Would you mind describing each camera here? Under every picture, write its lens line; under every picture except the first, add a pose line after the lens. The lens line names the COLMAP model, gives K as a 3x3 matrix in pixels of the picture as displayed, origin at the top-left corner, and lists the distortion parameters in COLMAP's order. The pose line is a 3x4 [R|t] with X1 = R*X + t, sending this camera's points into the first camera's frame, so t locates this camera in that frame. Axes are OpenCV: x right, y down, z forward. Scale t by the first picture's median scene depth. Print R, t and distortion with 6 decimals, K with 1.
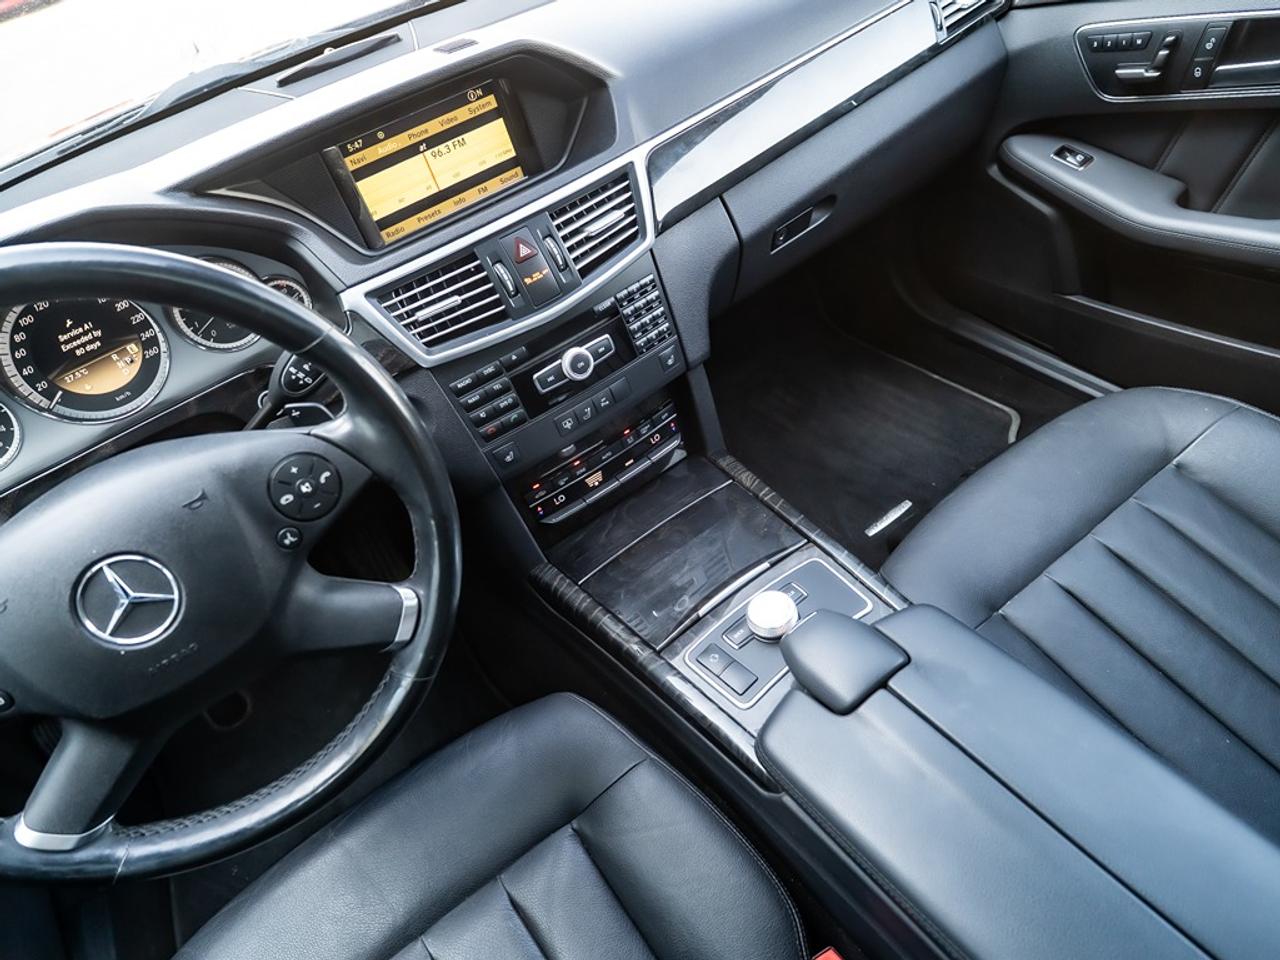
lens RADIAL K [[807.7, 0, 652.9], [0, 807.7, 483.3], [0, 0, 1]] dist [-0.018193, -0.003238]
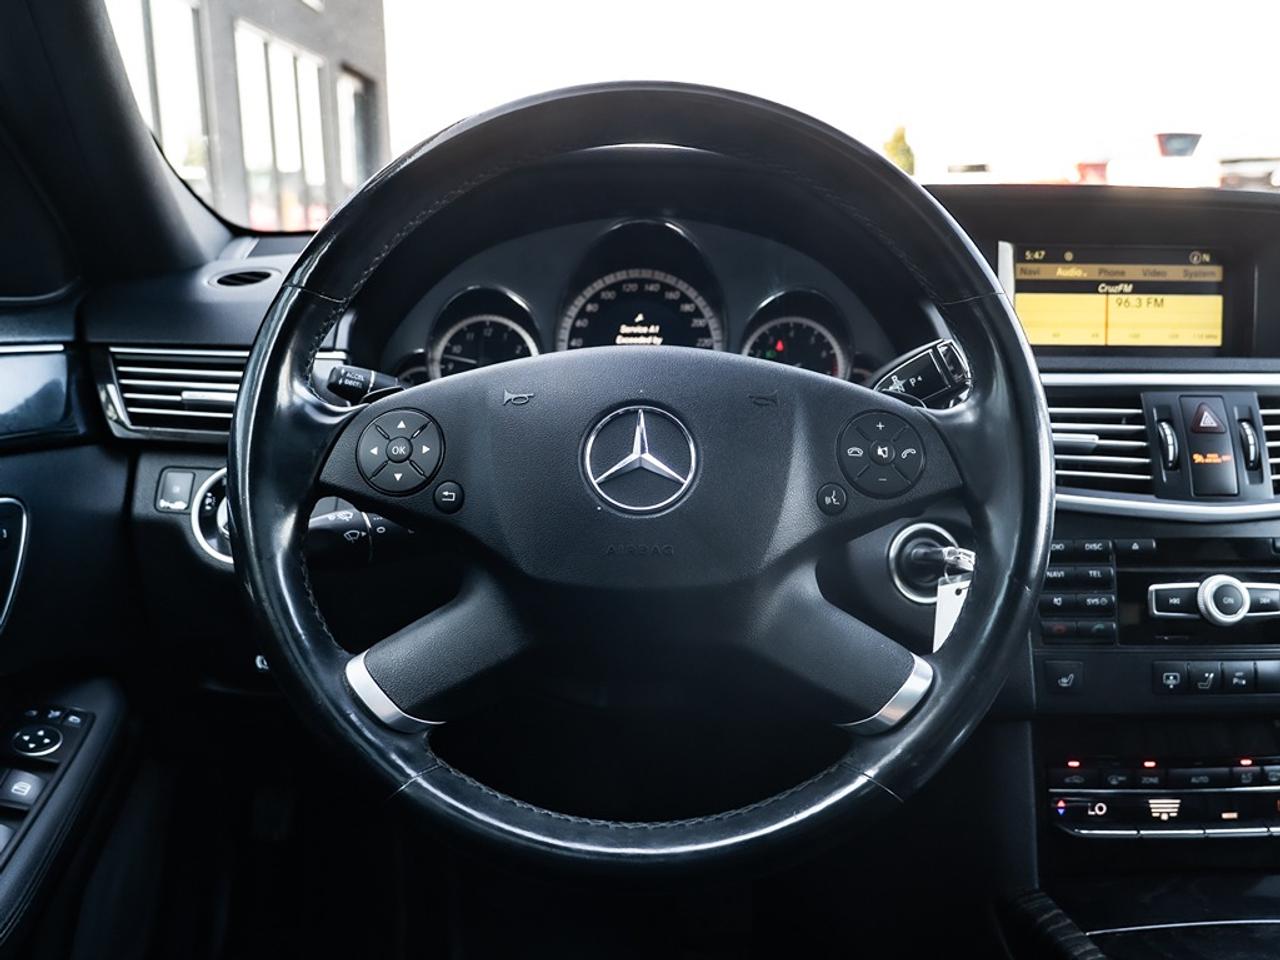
lens RADIAL K [[1193.8, 0, 637.0], [0, 1193.8, 450.3], [0, 0, 1]] dist [-0.006707, -0.005344]
pose [[0.820332, 0.306909, -0.482558, -0.055831], [-0.504198, 0.786341, -0.357003, 0.355612], [0.269888, 0.536166, 0.799804, 0.030466]]
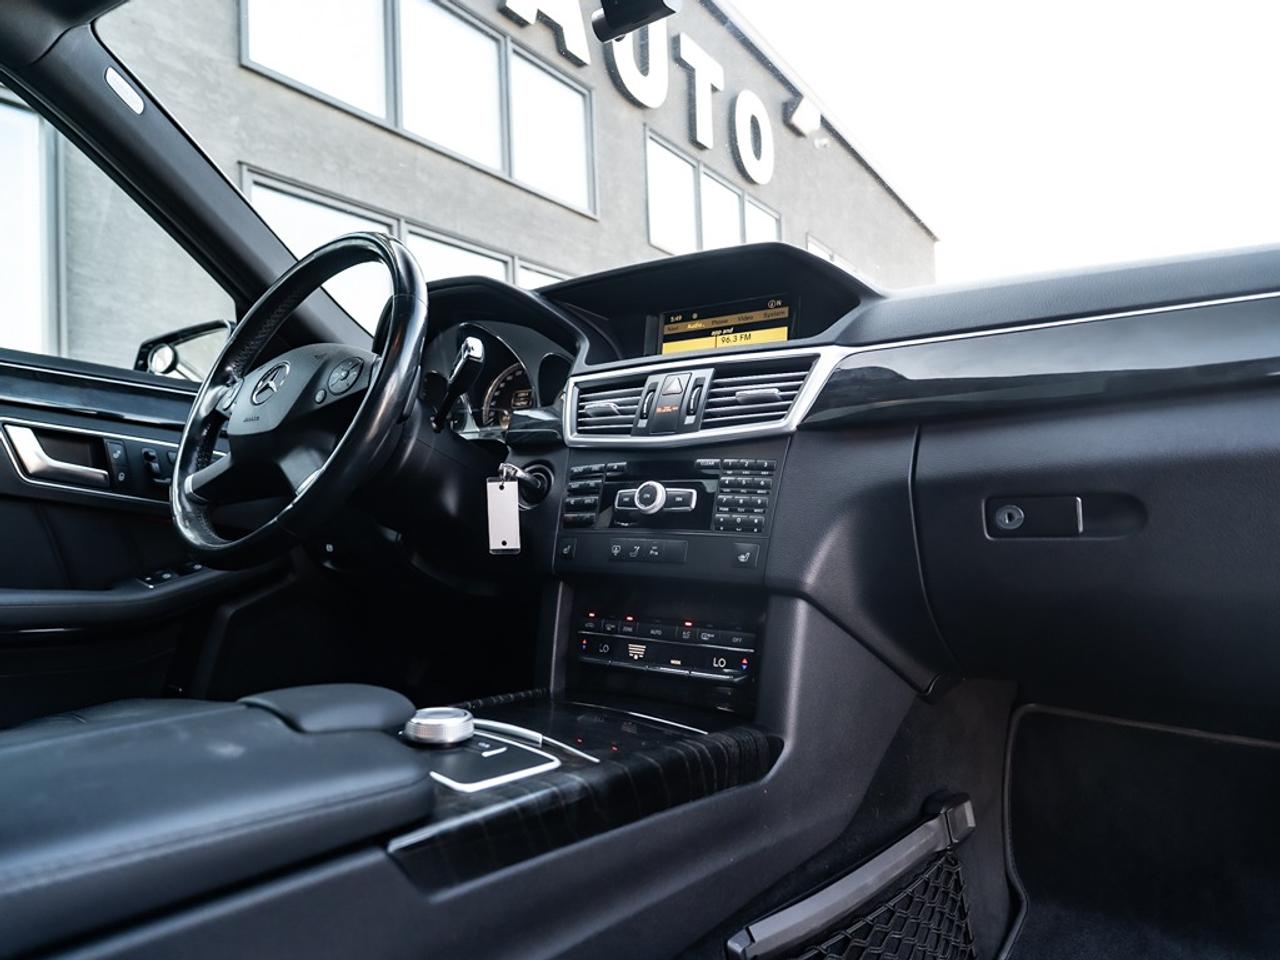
lens RADIAL K [[787.0, 0, 640.0], [0, 787.0, 480.0], [0, 0, 1]] dist [-0.004013, -0.000269]
pose [[0.328773, 0.172504, -0.928521, 0.805172], [-0.695098, 0.709778, -0.114257, -0.048208], [0.639334, 0.682977, 0.353262, 0.666921]]
